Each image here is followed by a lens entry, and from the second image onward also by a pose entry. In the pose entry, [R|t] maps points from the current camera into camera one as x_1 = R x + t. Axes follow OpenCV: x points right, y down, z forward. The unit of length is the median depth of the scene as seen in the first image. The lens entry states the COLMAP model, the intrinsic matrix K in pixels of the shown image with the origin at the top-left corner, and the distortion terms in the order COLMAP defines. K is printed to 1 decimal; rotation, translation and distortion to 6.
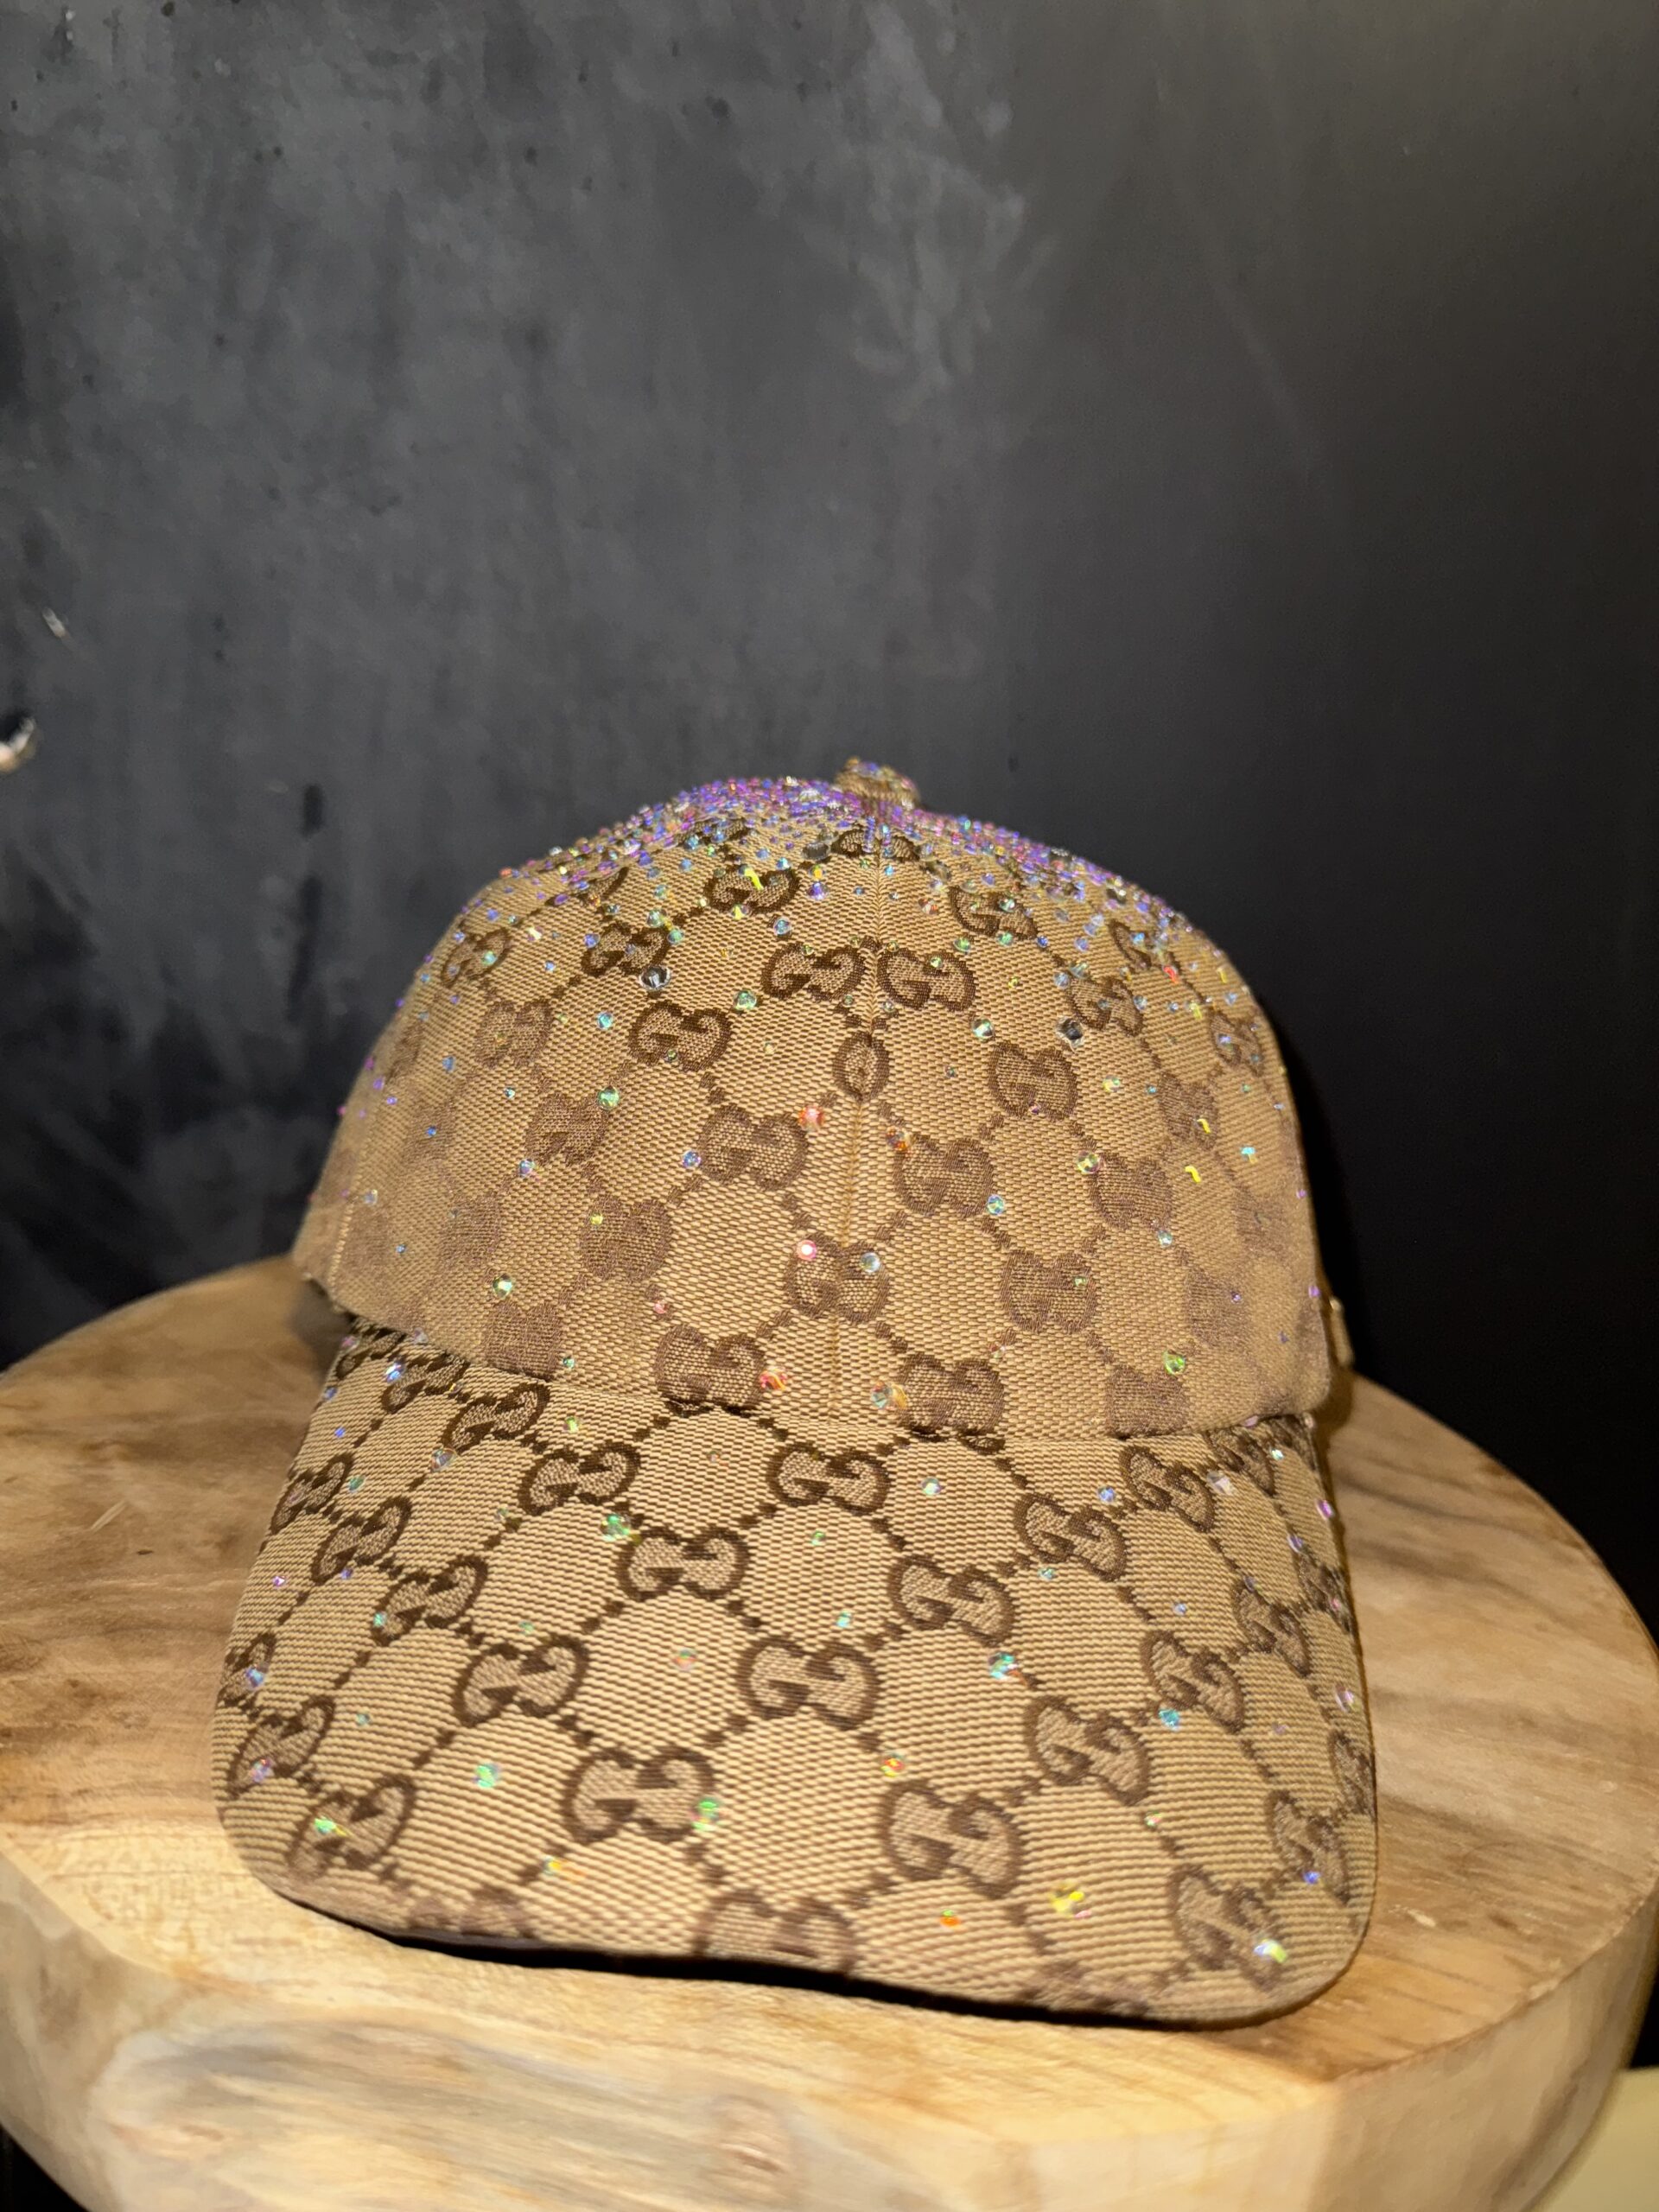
lens RADIAL K [[1604.6, 0, 838.5], [0, 1604.6, 1101.0], [0, 0, 1]] dist [-0.037417, 0.009851]
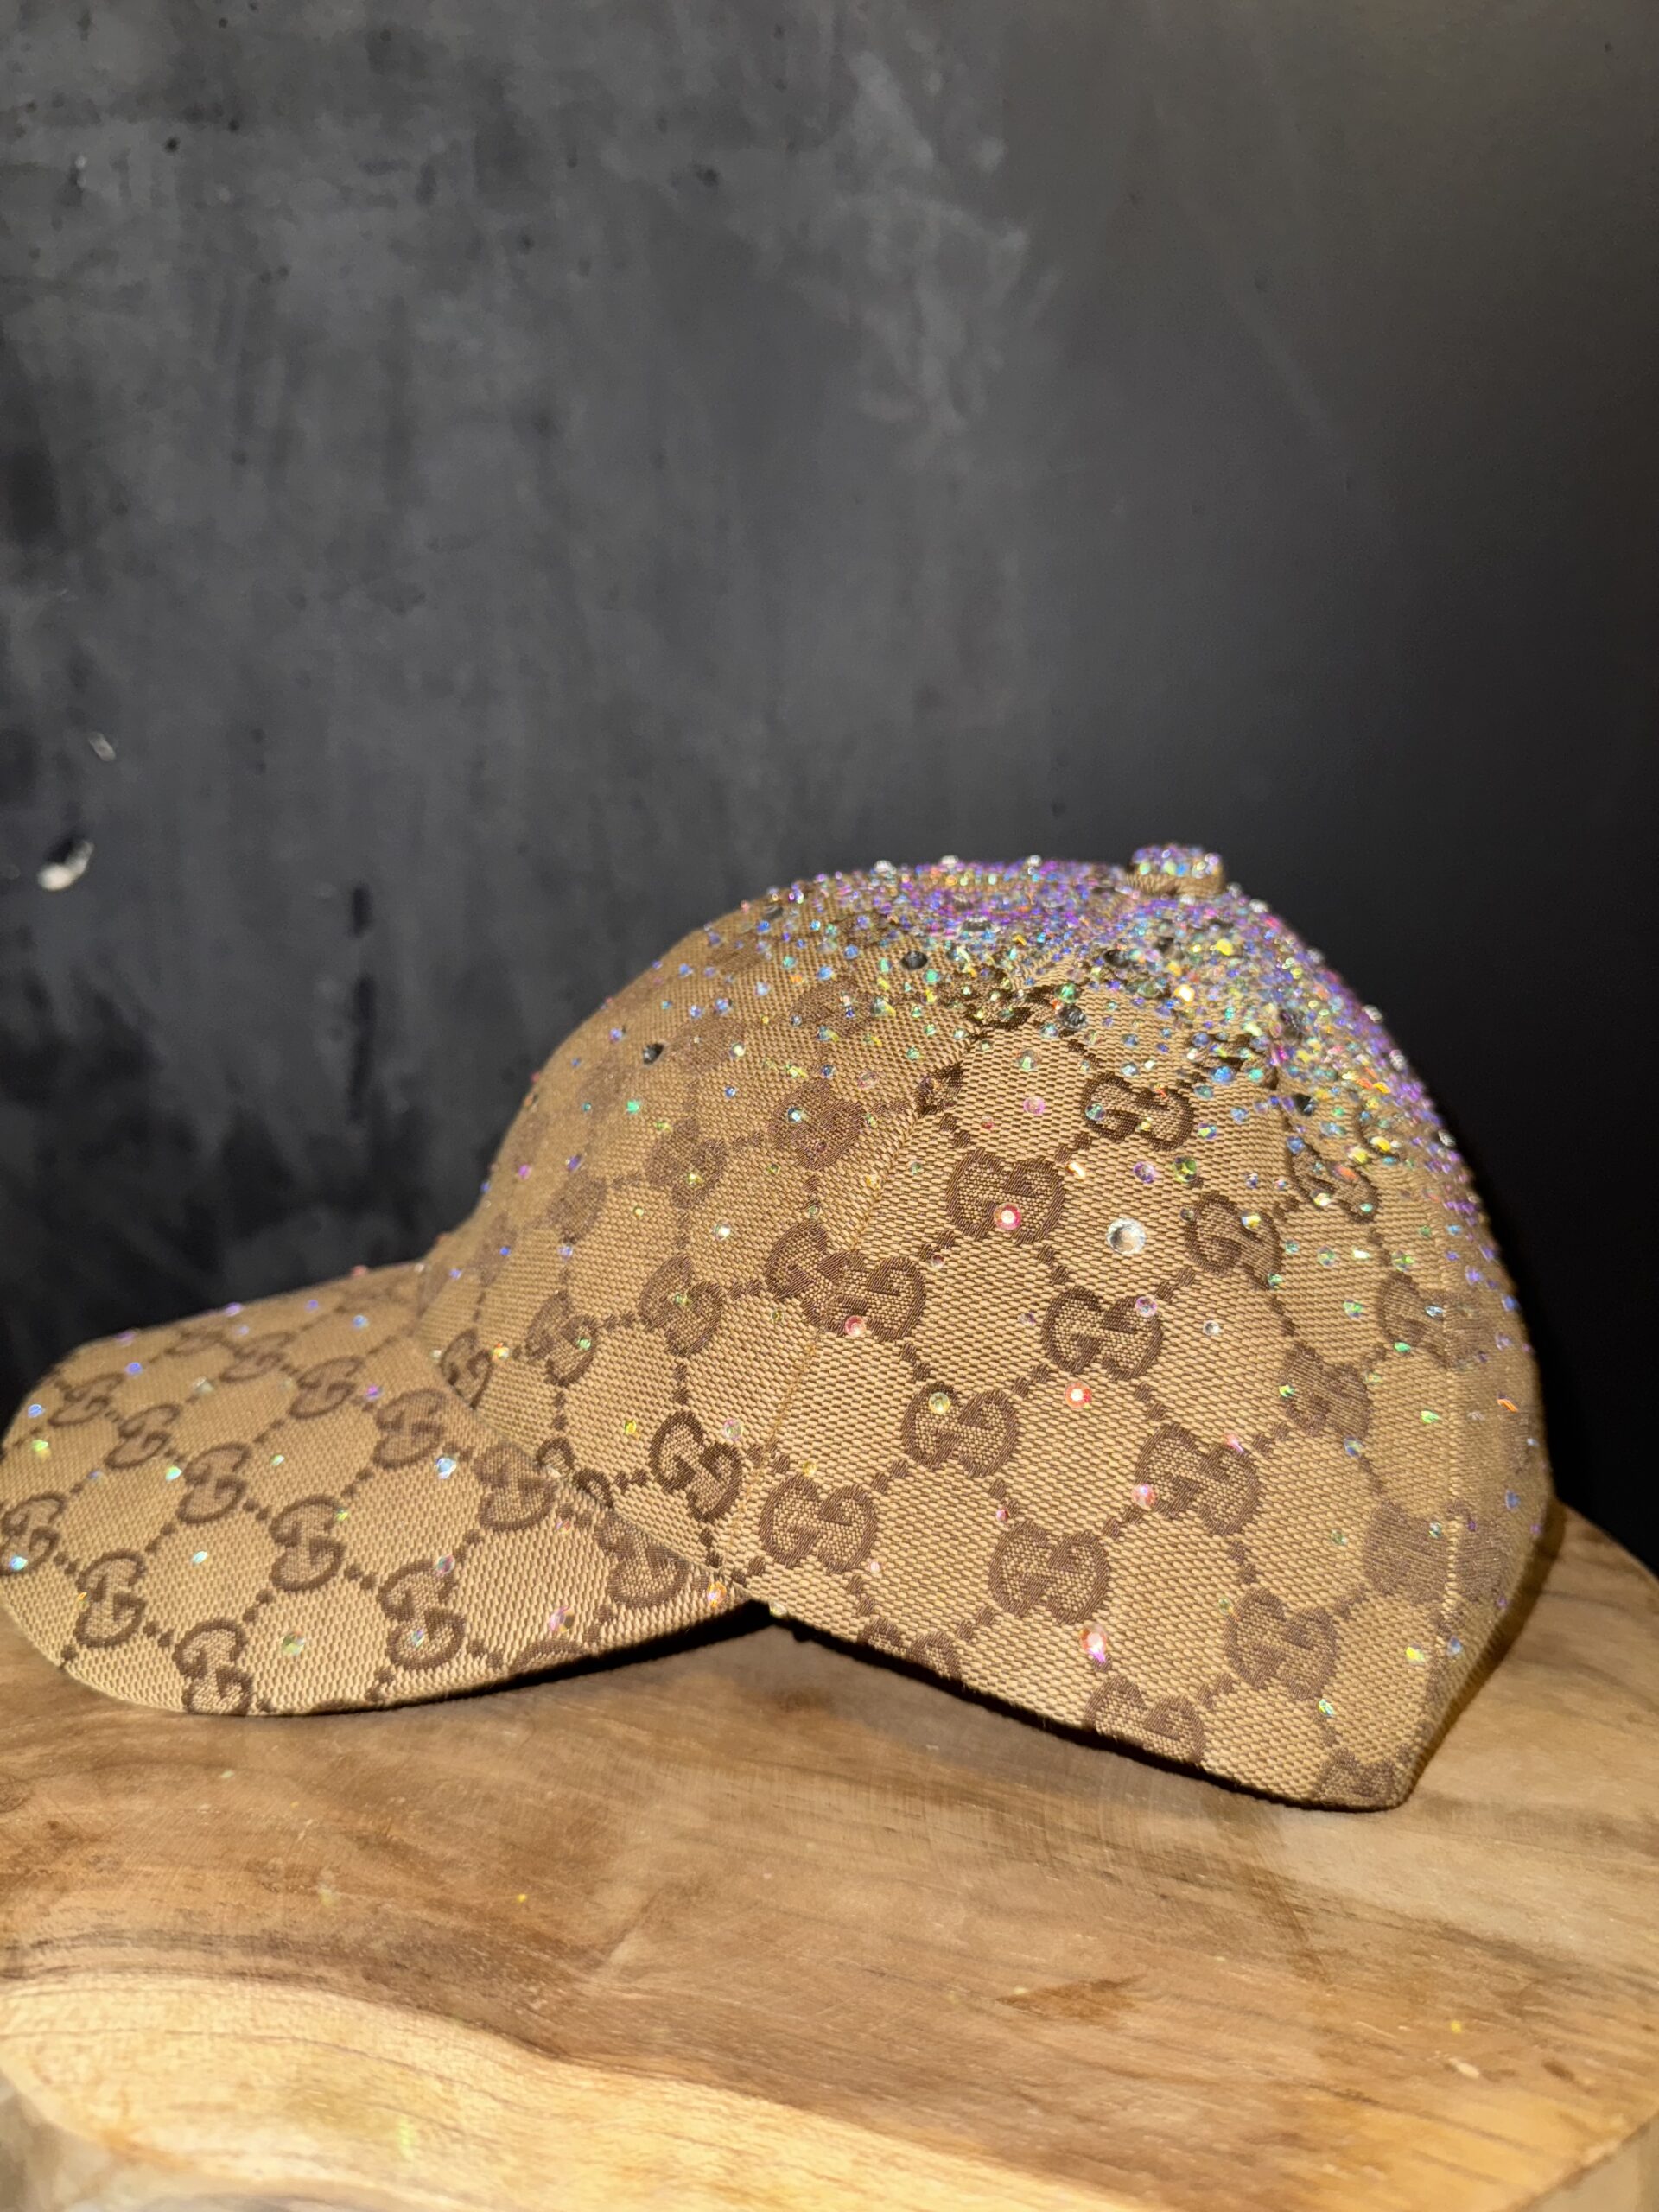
lens RADIAL K [[1623.5, 0, 816.9], [0, 1623.5, 1122.5], [0, 0, 1]] dist [-0.056963, 0.024598]
pose [[0.993284, -0.061212, -0.098183, 0.124156], [0.059122, 0.997961, -0.024061, -0.018919], [0.099455, 0.018095, 0.994877, 0.057800]]
